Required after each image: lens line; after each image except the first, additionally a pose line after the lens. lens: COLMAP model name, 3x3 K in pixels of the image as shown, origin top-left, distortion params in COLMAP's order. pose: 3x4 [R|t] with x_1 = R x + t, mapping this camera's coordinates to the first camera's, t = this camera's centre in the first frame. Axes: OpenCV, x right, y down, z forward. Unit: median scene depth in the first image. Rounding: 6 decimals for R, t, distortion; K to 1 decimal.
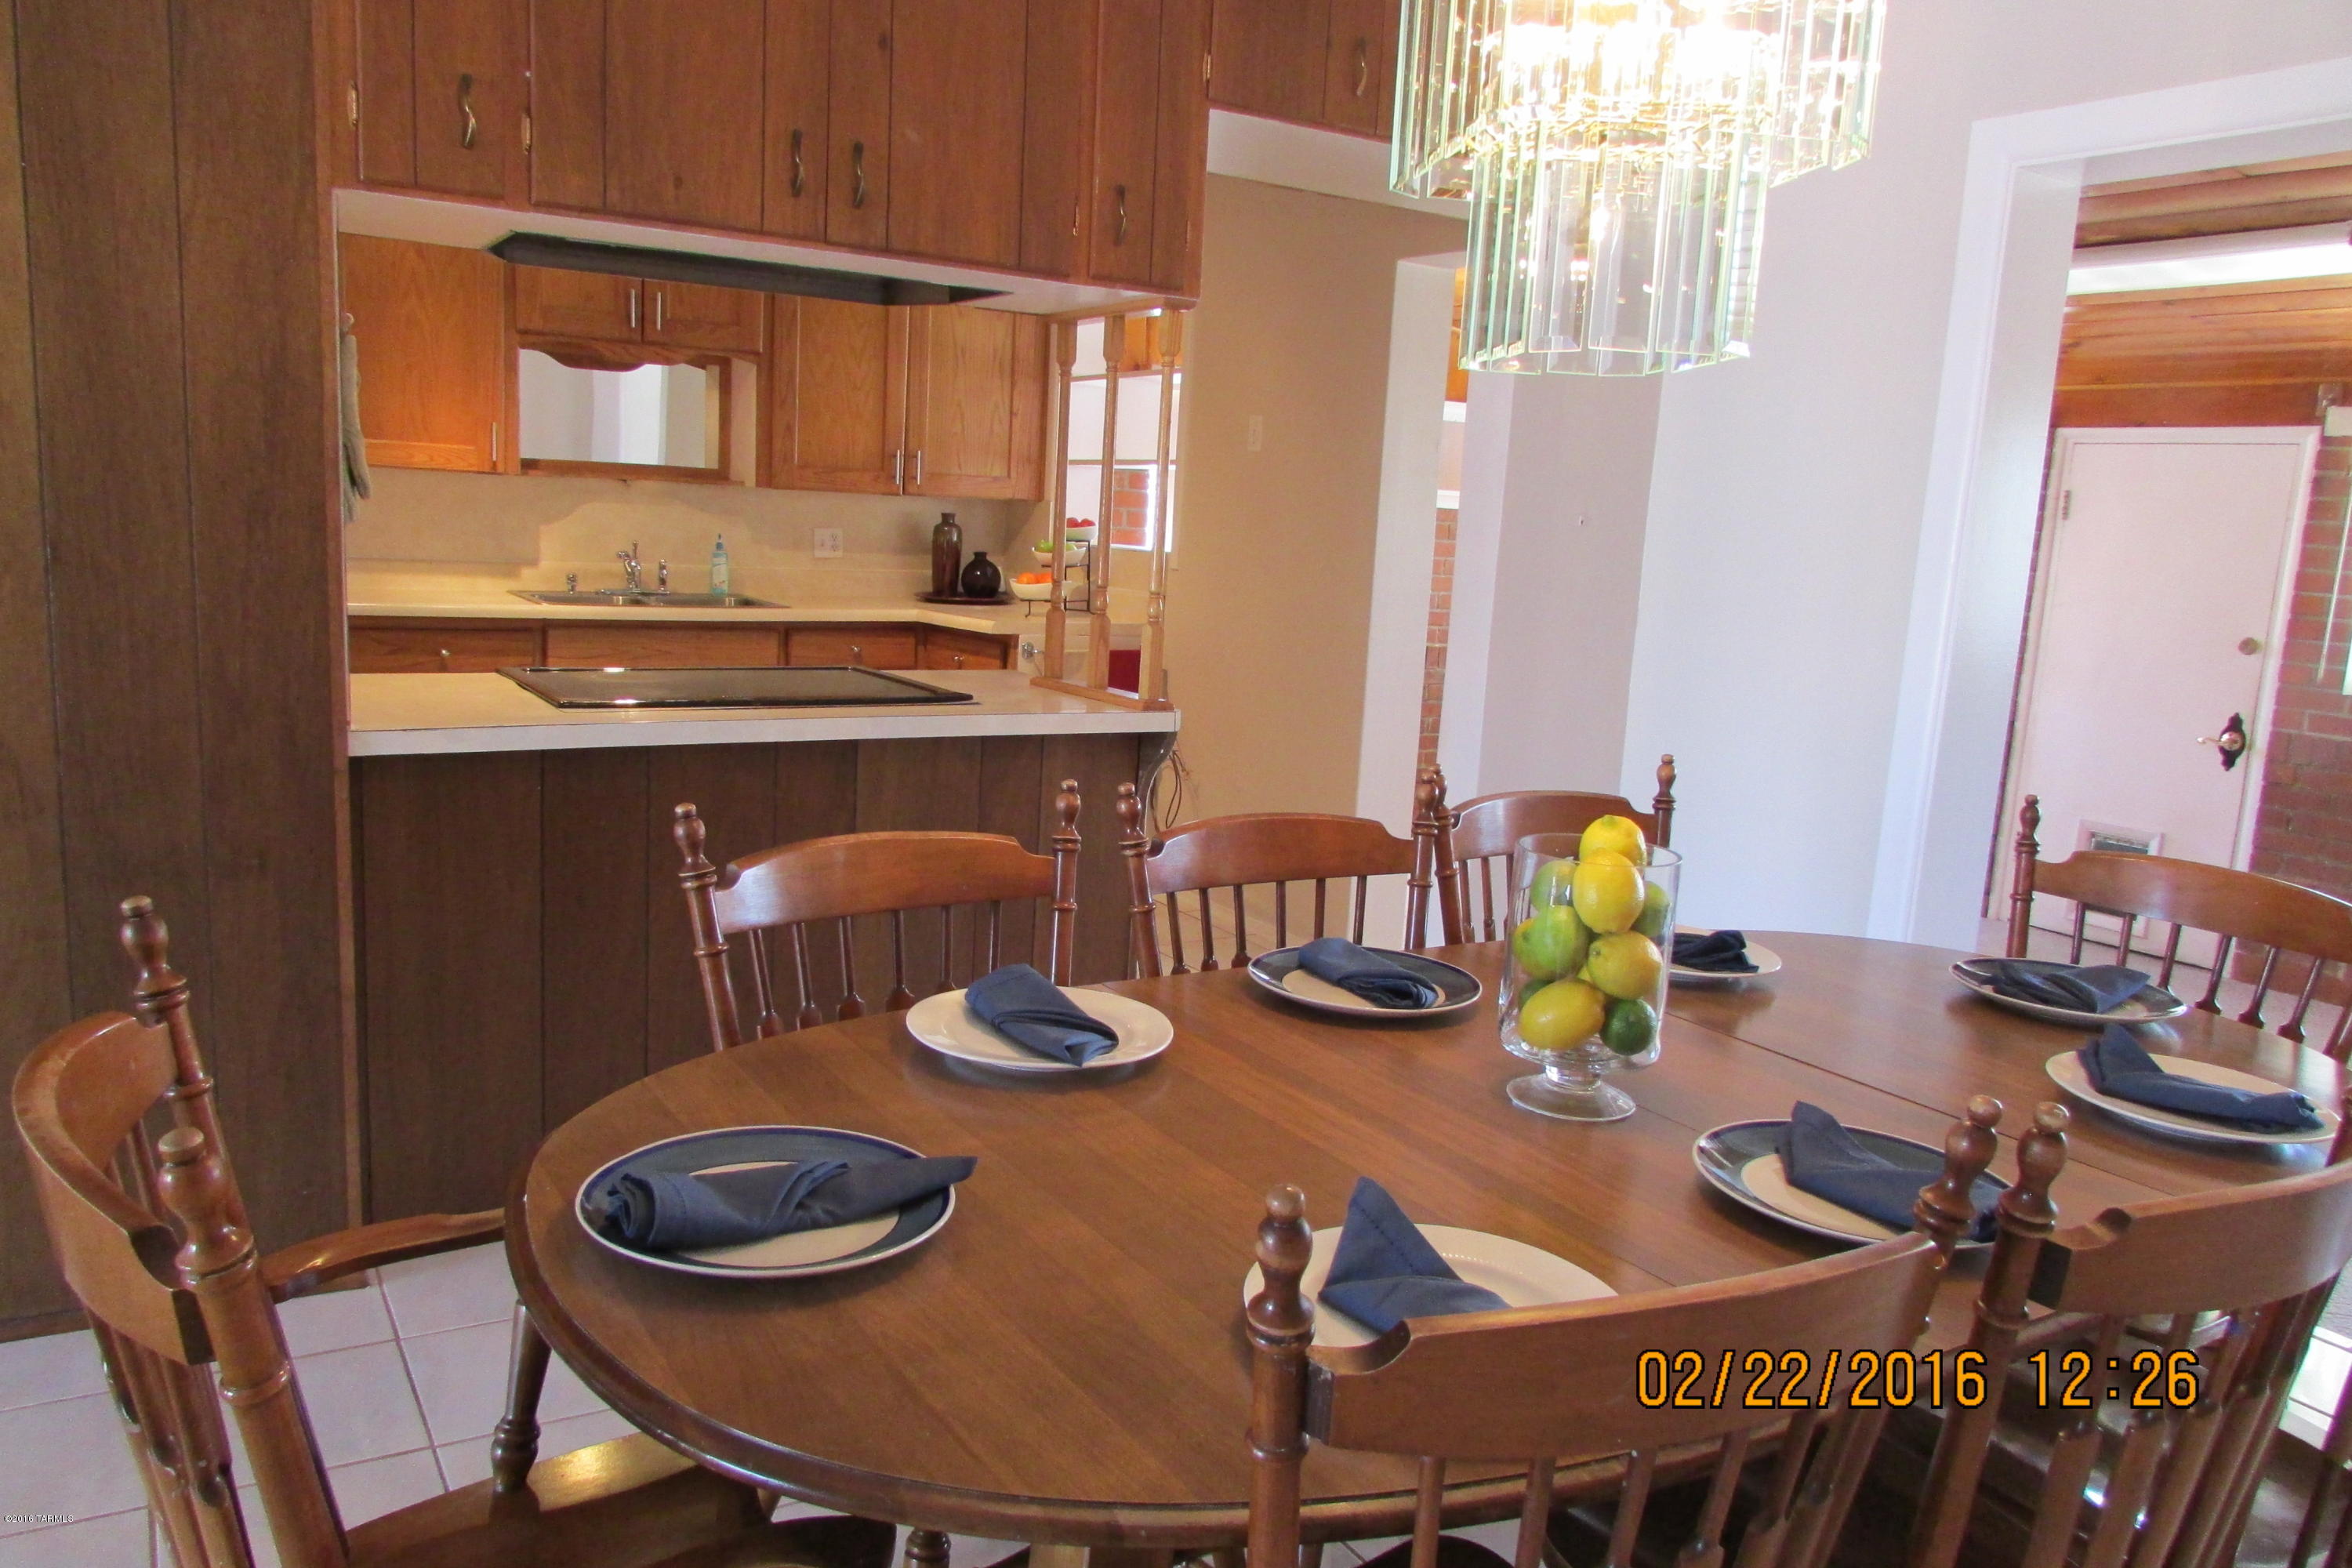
lens RADIAL K [[1689.1, 0, 1161.1], [0, 1689.1, 815.3], [0, 0, 1]] dist [-0.074573, 0.065757]
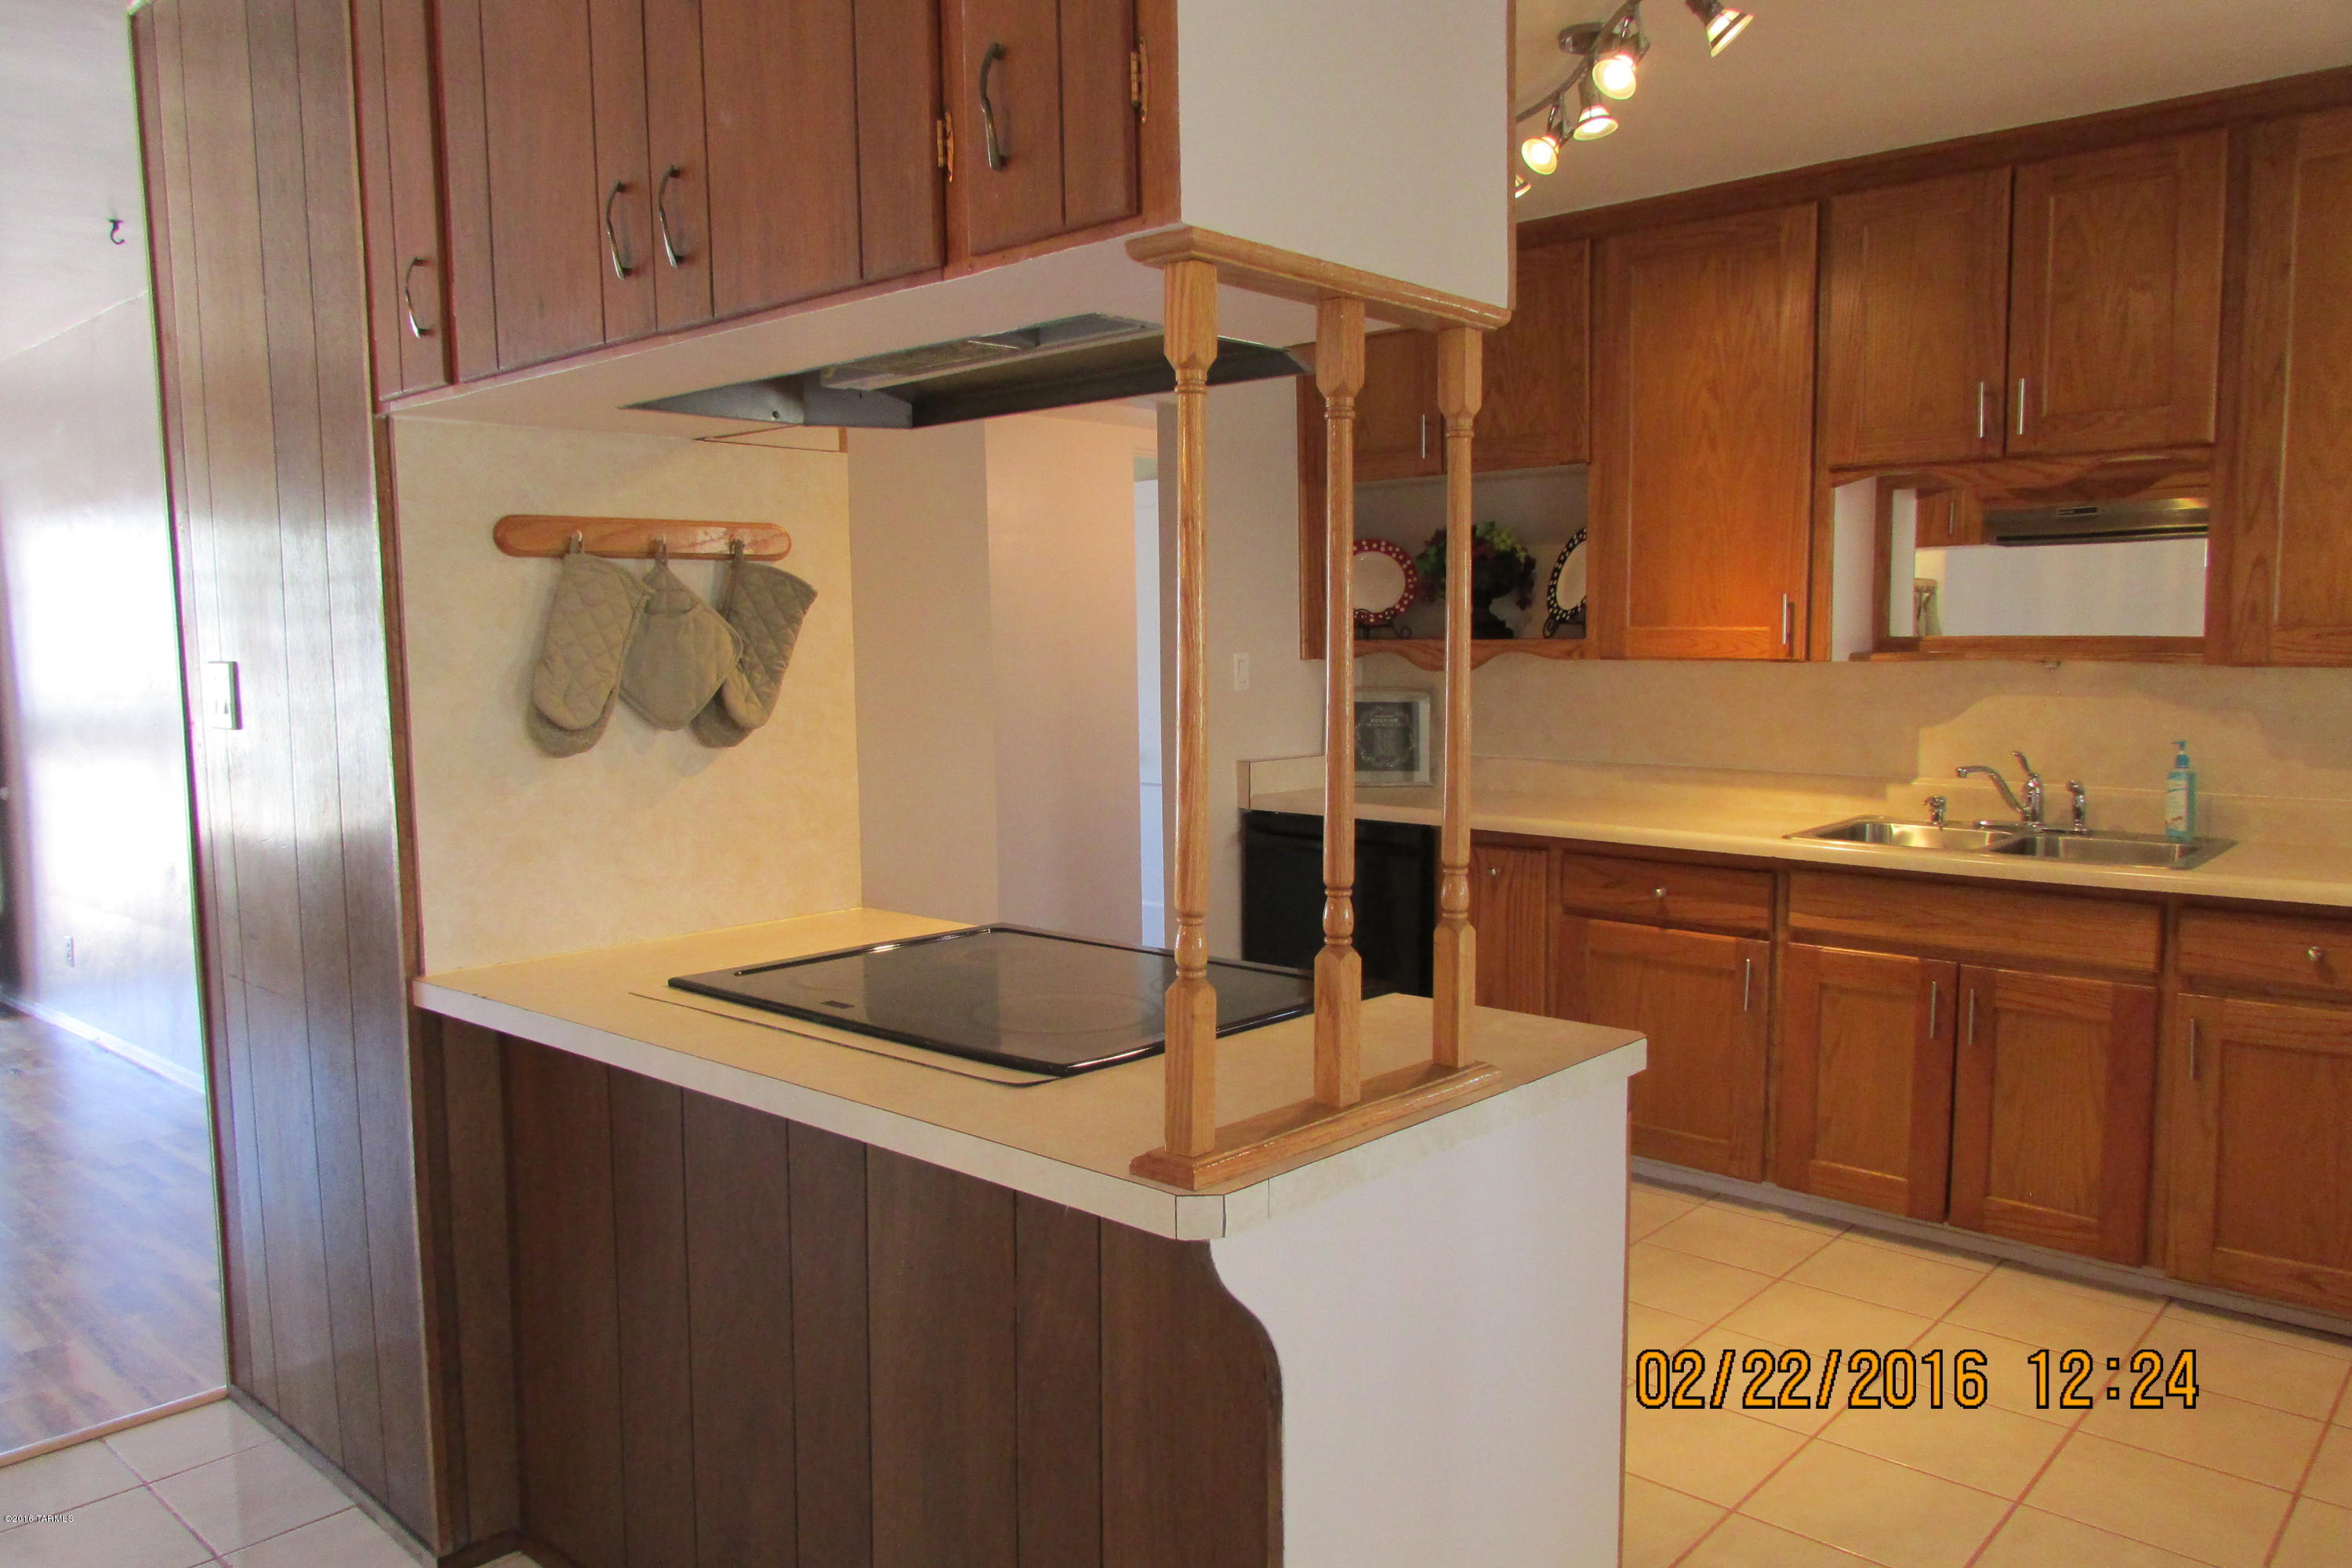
lens RADIAL K [[1689.1, 0, 1161.1], [0, 1689.1, 815.3], [0, 0, 1]] dist [-0.074573, 0.065757]
pose [[0.243493, 0.043718, -0.968917, 0.271956], [-0.151575, 0.988424, 0.006507, -0.101204], [0.957986, 0.145279, 0.247301, 0.568226]]
